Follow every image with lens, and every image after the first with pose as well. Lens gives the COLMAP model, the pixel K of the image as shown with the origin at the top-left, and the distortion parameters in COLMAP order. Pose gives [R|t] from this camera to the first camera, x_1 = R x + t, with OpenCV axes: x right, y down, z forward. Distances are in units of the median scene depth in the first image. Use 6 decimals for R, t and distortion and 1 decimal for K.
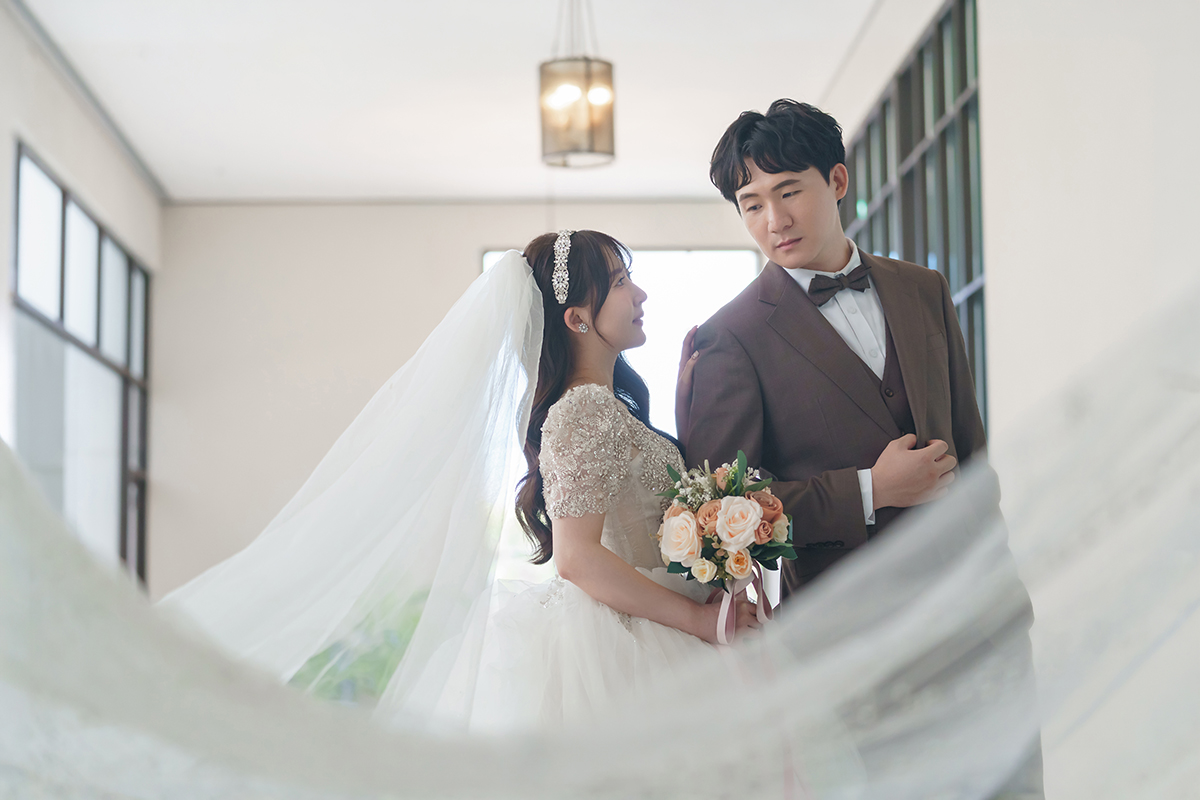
lens RADIAL K [[2507.4, 0, 600.0], [0, 2507.4, 400.0], [0, 0, 1]] dist [-0.071069, -0.265661]
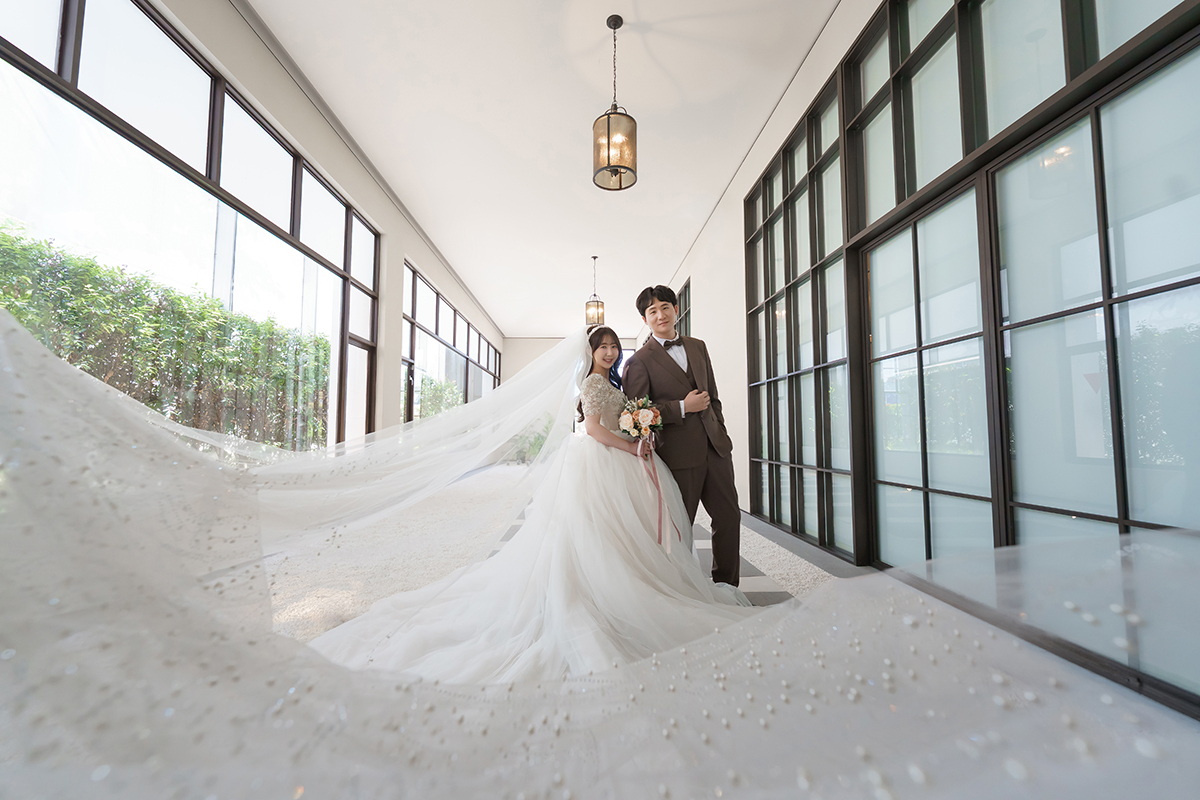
lens RADIAL K [[498.2, 0, 606.2], [0, 498.2, 417.7], [0, 0, 1]] dist [-0.012516, -0.000524]
pose [[0.999864, 0.008592, 0.014078, -0.001889], [-0.009538, 0.997603, 0.068540, 0.006428], [-0.013455, -0.068665, 0.997549, 0.340378]]
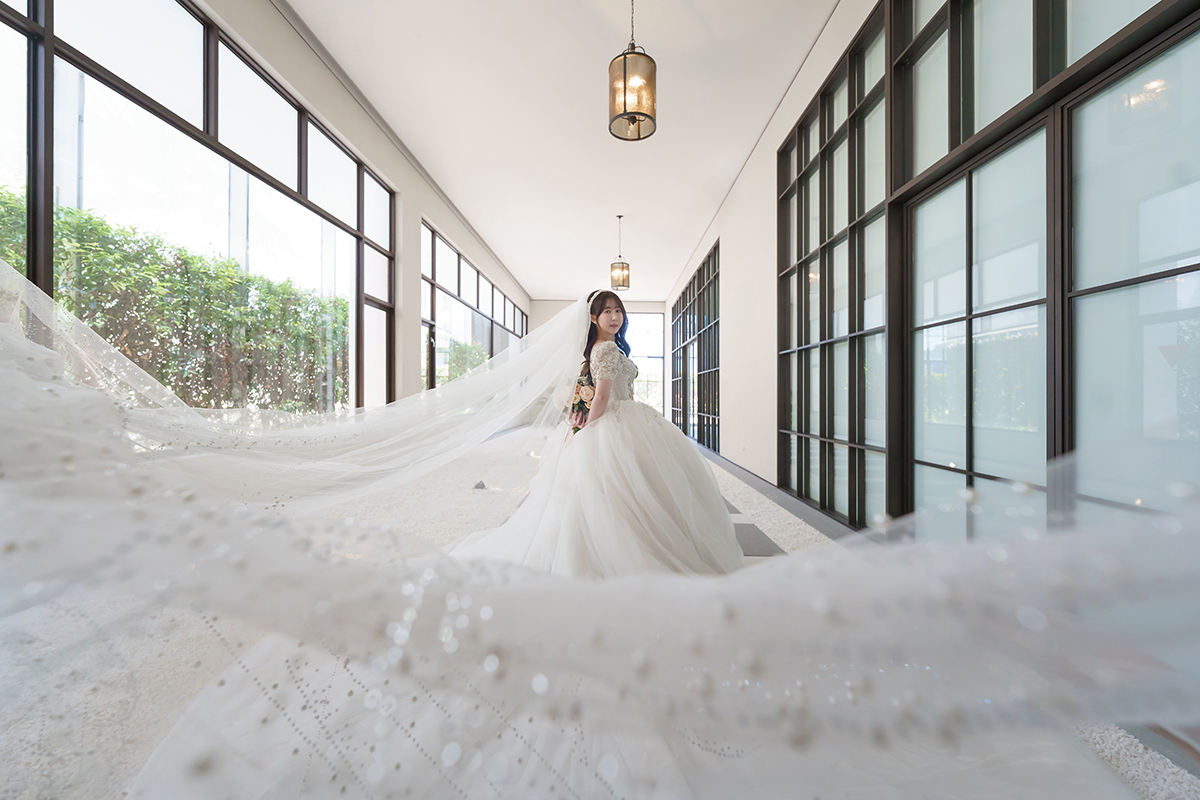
lens RADIAL K [[497.1, 0, 600.0], [0, 497.1, 400.0], [0, 0, 1]] dist [-0.019080, 0.000394]
pose [[0.997599, 0.032093, -0.061369, 0.036007], [-0.025316, 0.993808, 0.108186, 0.000486], [0.064461, -0.106373, 0.992235, 0.398229]]
